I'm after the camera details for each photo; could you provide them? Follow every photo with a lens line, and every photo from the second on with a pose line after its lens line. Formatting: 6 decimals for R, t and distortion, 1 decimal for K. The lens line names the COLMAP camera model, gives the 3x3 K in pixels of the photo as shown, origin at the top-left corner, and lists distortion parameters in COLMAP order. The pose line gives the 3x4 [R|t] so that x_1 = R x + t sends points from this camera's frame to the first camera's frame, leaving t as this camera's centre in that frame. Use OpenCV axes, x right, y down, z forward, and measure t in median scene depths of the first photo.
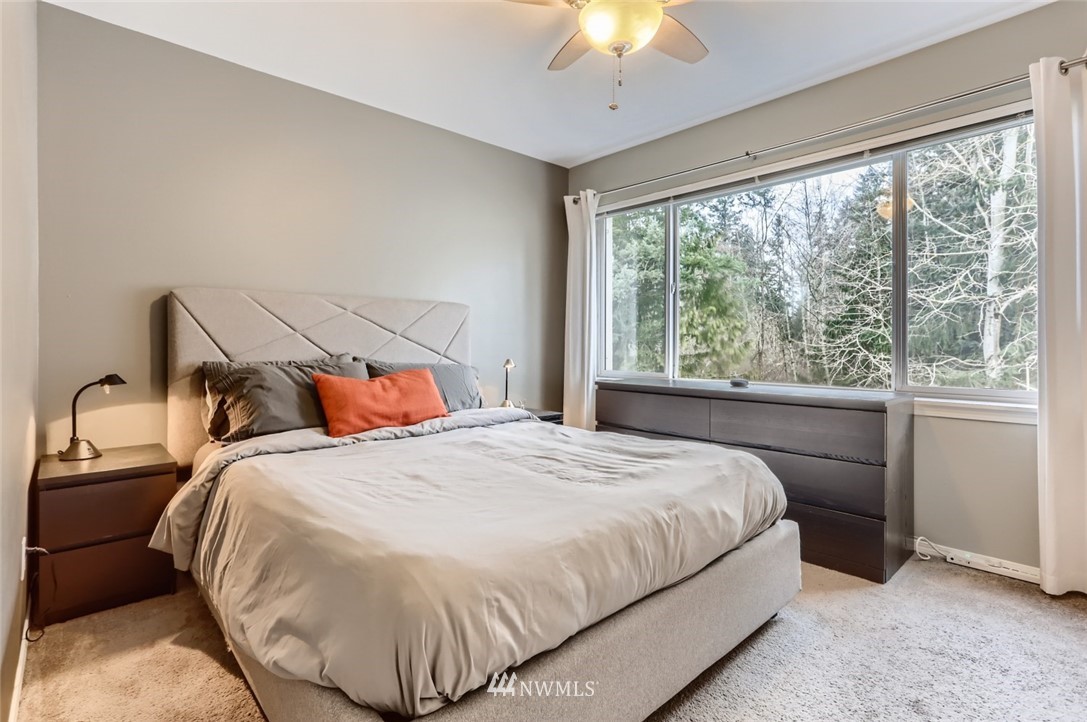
lens RADIAL K [[522.0, 0, 536.1], [0, 522.0, 352.3], [0, 0, 1]] dist [-0.018298, 0.007001]
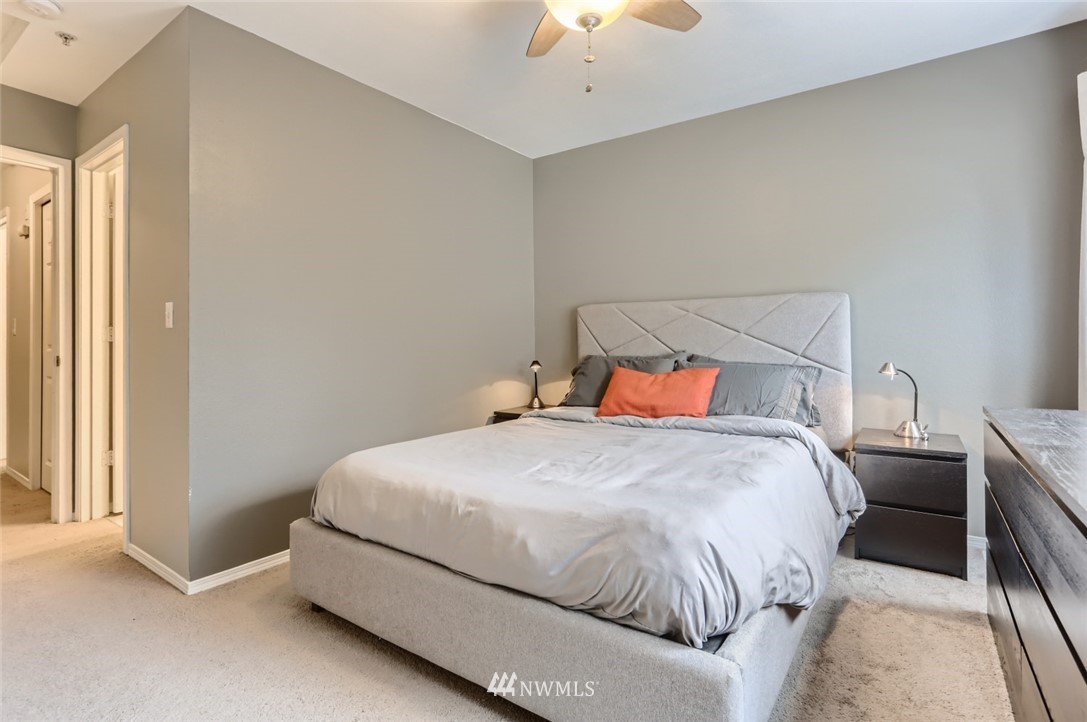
lens RADIAL K [[522.0, 0, 536.4], [0, 522.0, 353.6], [0, 0, 1]] dist [-0.018298, 0.007001]
pose [[0.211042, 0.020245, -0.977267, 0.775462], [-0.007136, 0.999791, 0.019171, -0.013195], [0.977451, 0.002928, 0.211143, 0.543247]]
